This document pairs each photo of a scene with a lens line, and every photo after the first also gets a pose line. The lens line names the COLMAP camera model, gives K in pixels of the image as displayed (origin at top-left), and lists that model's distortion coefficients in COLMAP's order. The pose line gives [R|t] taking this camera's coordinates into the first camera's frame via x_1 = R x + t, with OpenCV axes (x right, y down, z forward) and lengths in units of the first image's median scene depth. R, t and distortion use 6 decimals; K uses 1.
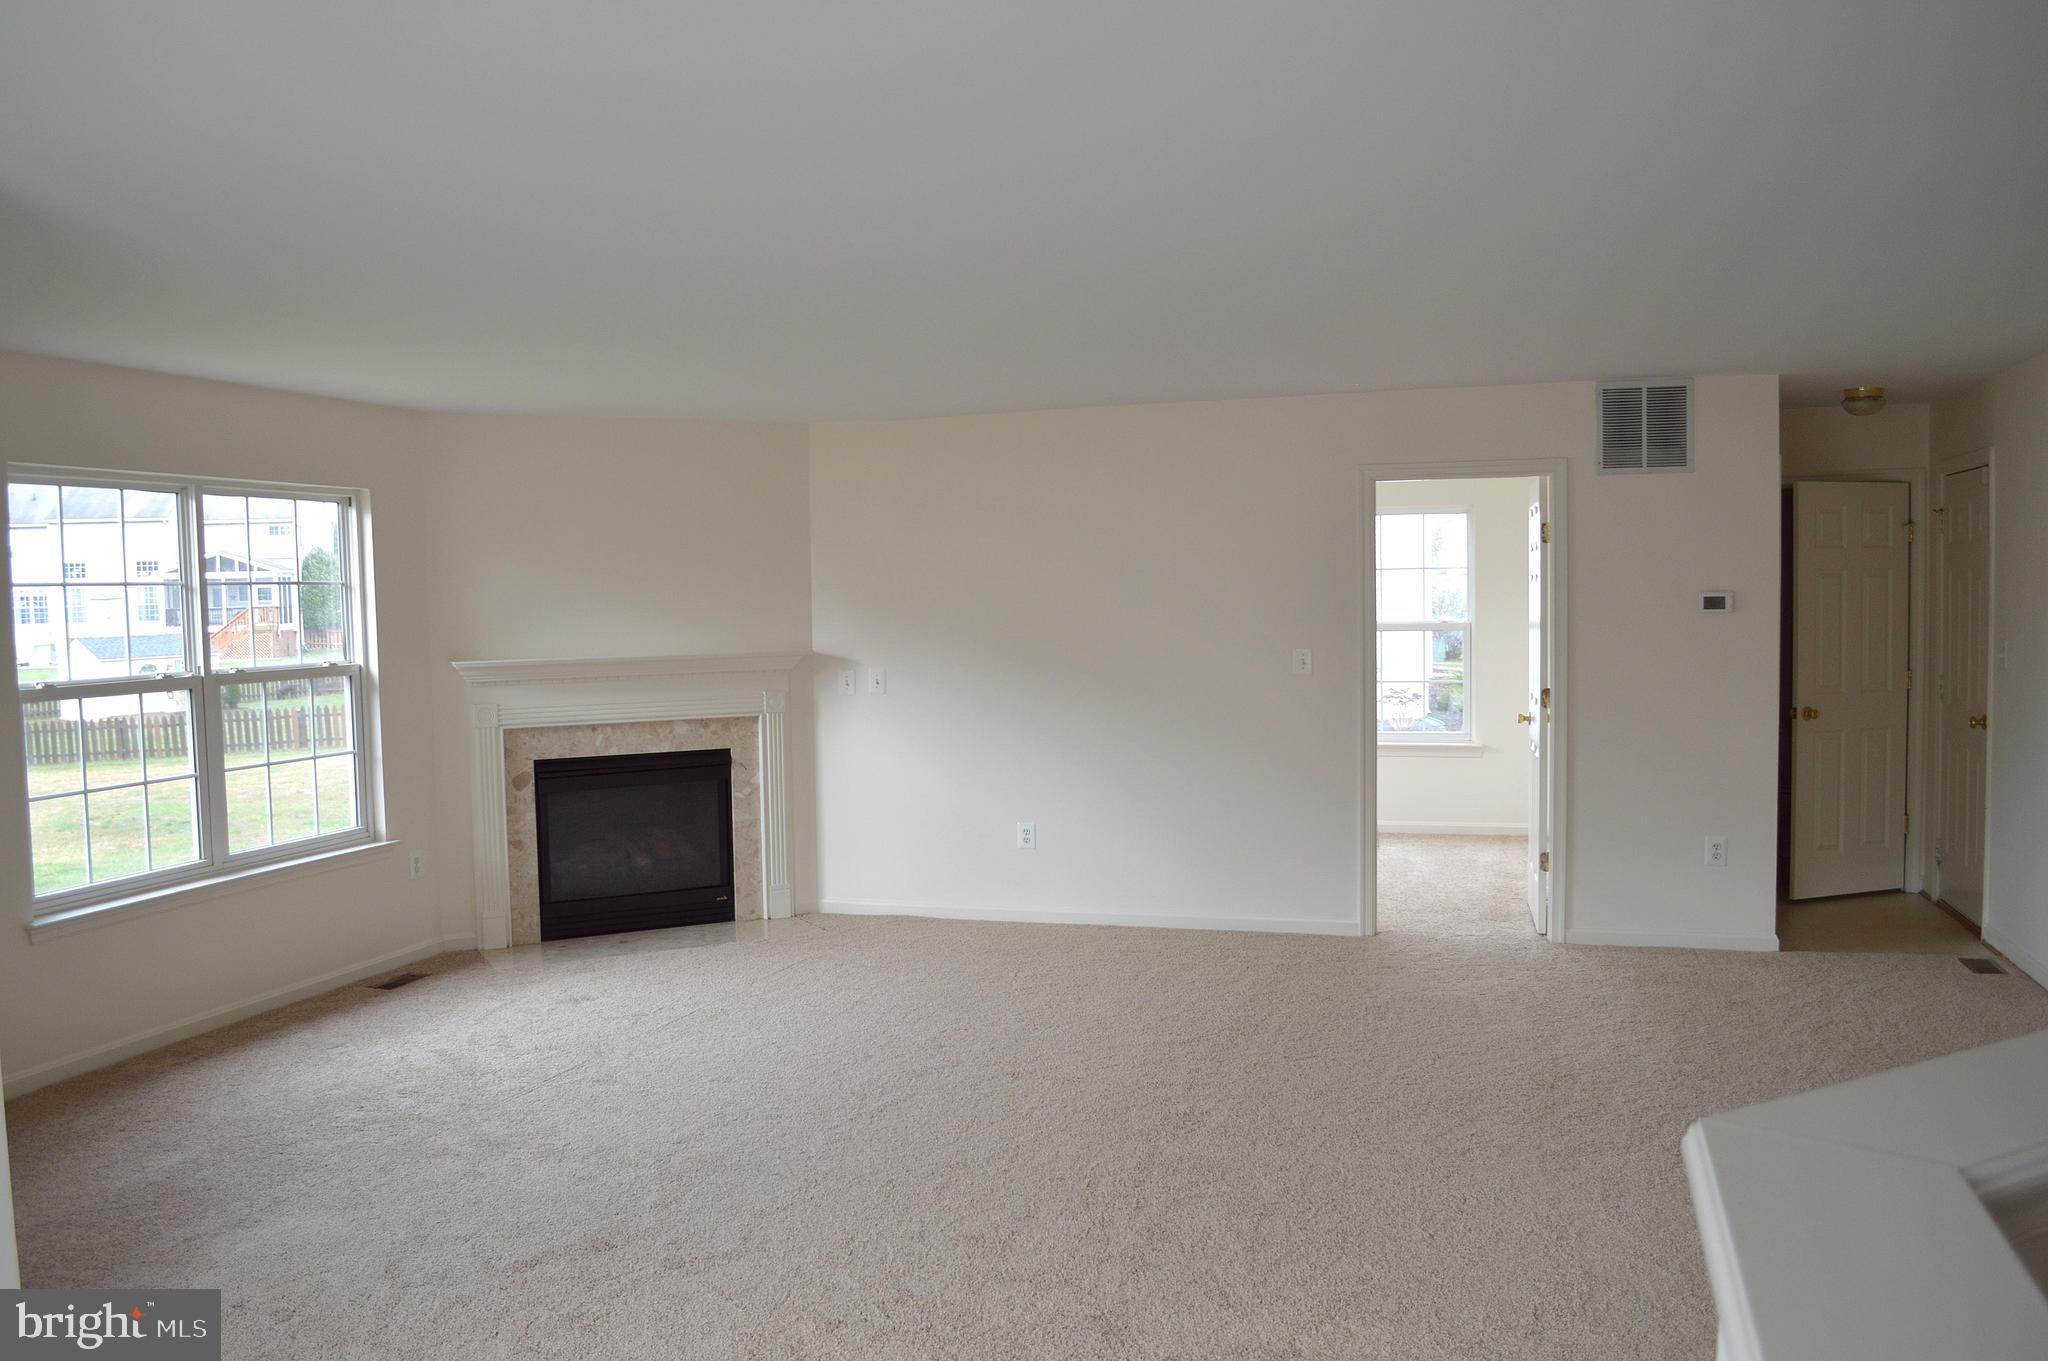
lens RADIAL K [[1635.3, 0, 1008.2], [0, 1635.3, 676.0], [0, 0, 1]] dist [-0.086074, 0.015890]
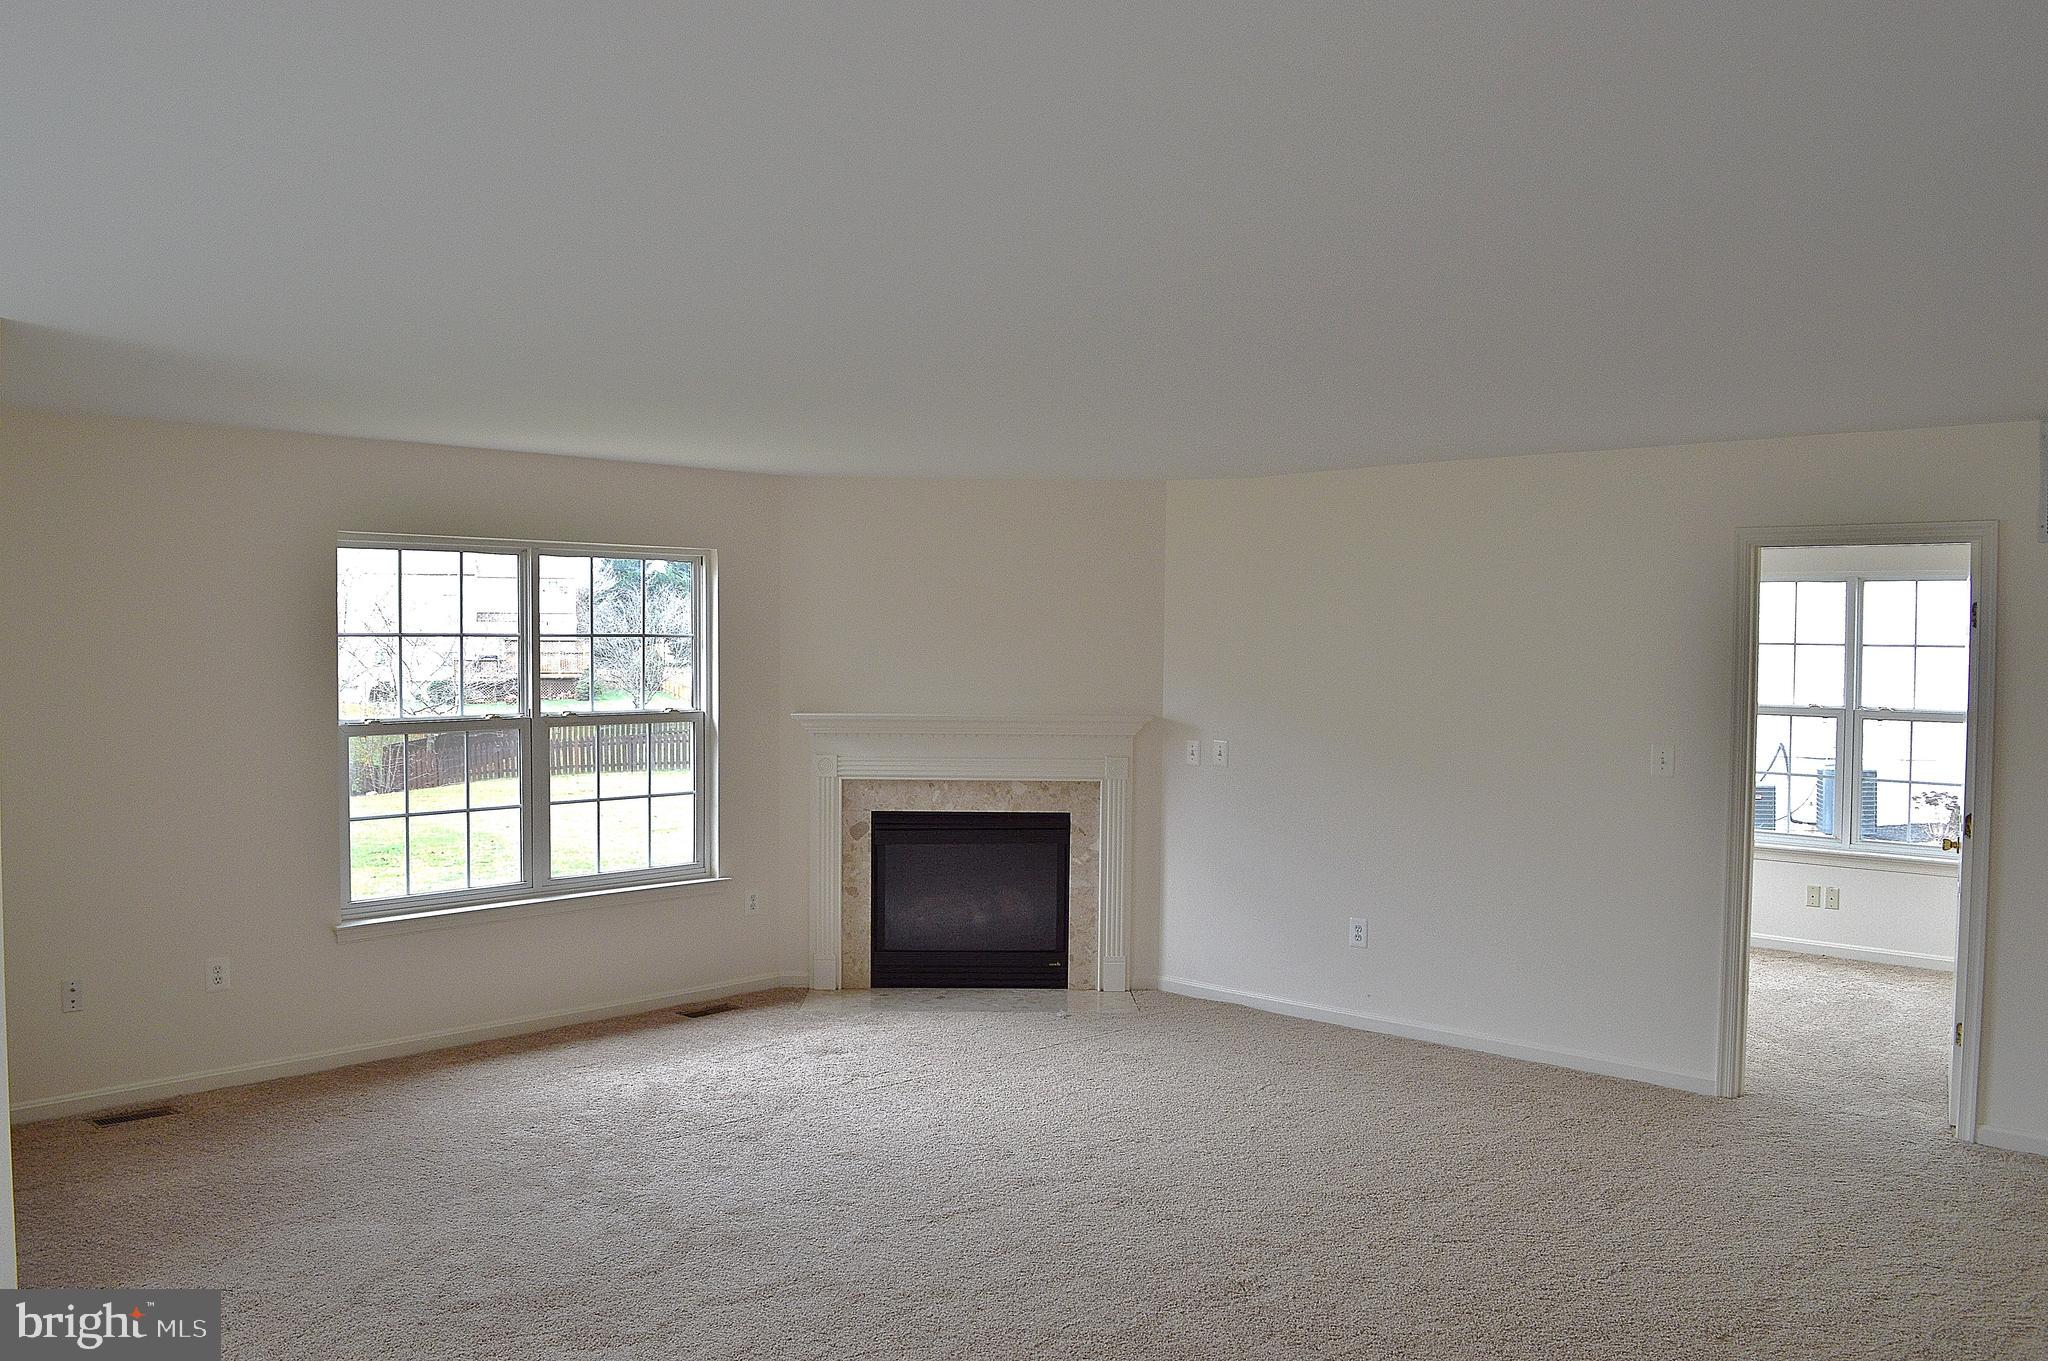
lens RADIAL K [[1635.3, 0, 1008.2], [0, 1635.3, 676.0], [0, 0, 1]] dist [-0.086074, 0.015890]
pose [[0.898478, 0.038862, -0.437295, 0.240481], [-0.048577, 0.998758, -0.011048, -0.027240], [0.436323, 0.031169, 0.899250, 0.102117]]
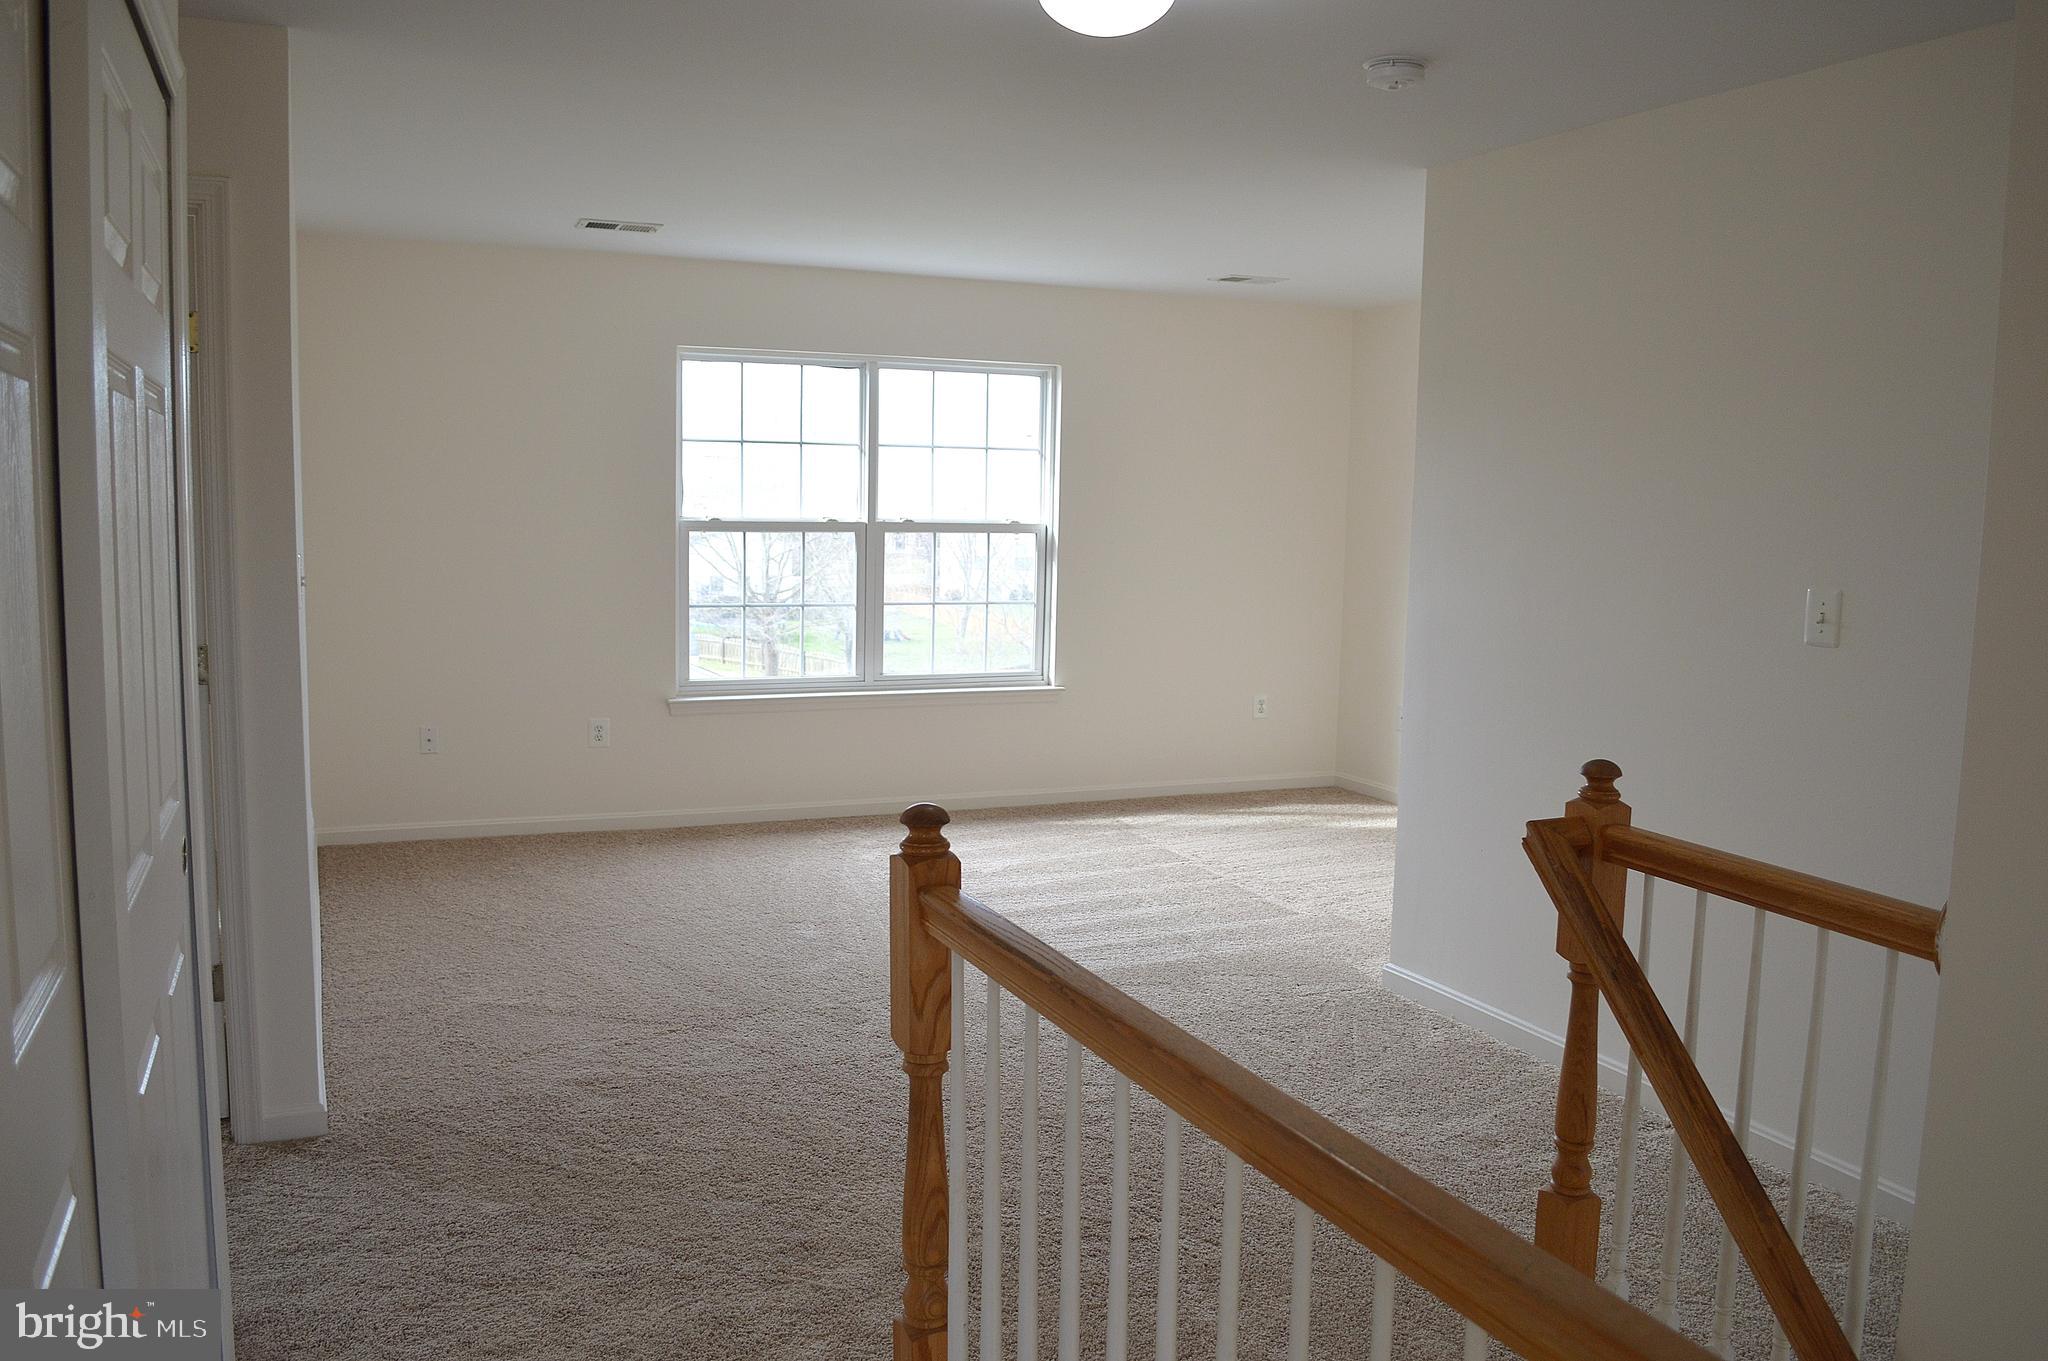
lens RADIAL K [[1635.3, 0, 1008.2], [0, 1635.3, 676.0], [0, 0, 1]] dist [-0.086074, 0.015890]
pose [[0.632903, 0.148072, -0.759940, 0.416695], [-0.081930, 0.988839, 0.124439, -0.038866], [0.769884, -0.016496, 0.637971, 0.250518]]
